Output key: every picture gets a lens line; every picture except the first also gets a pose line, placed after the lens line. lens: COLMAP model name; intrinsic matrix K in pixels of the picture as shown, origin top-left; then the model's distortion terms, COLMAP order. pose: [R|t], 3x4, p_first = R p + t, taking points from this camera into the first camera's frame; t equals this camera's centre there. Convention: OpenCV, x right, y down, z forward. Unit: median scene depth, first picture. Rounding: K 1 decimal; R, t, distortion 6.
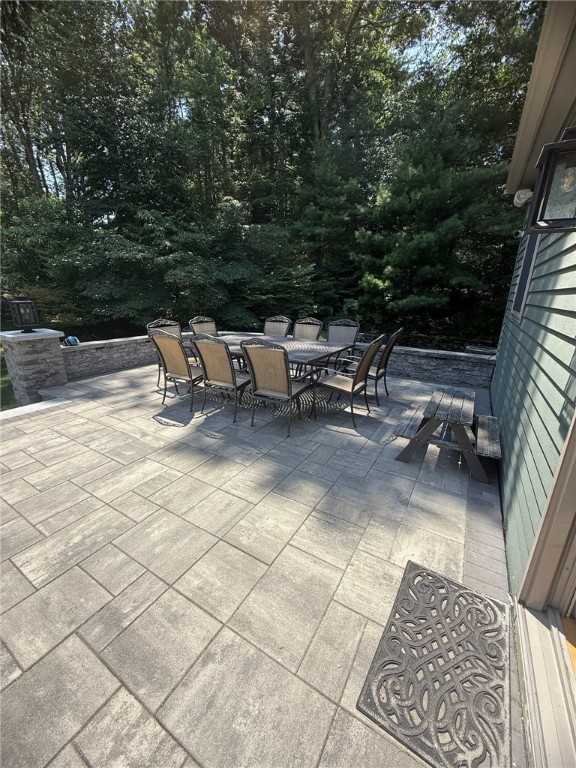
lens RADIAL K [[305.2, 0, 287.6], [0, 305.2, 385.1], [0, 0, 1]] dist [-0.003483, -0.000453]
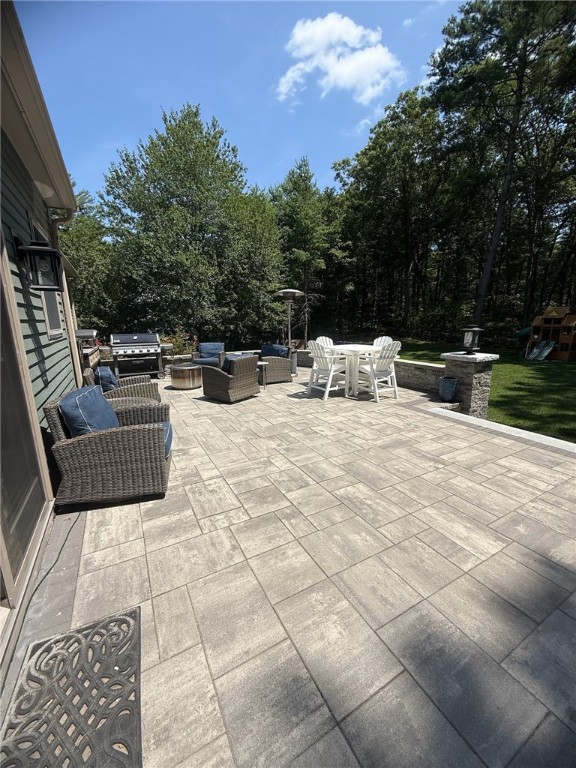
lens RADIAL K [[305.2, 0, 284.4], [0, 305.2, 383.3], [0, 0, 1]] dist [-0.003483, -0.000453]
pose [[-0.508413, 0.163608, -0.845428, 0.586638], [-0.244615, 0.913899, 0.323963, -0.340810], [0.825639, 0.371511, -0.424617, 1.132264]]
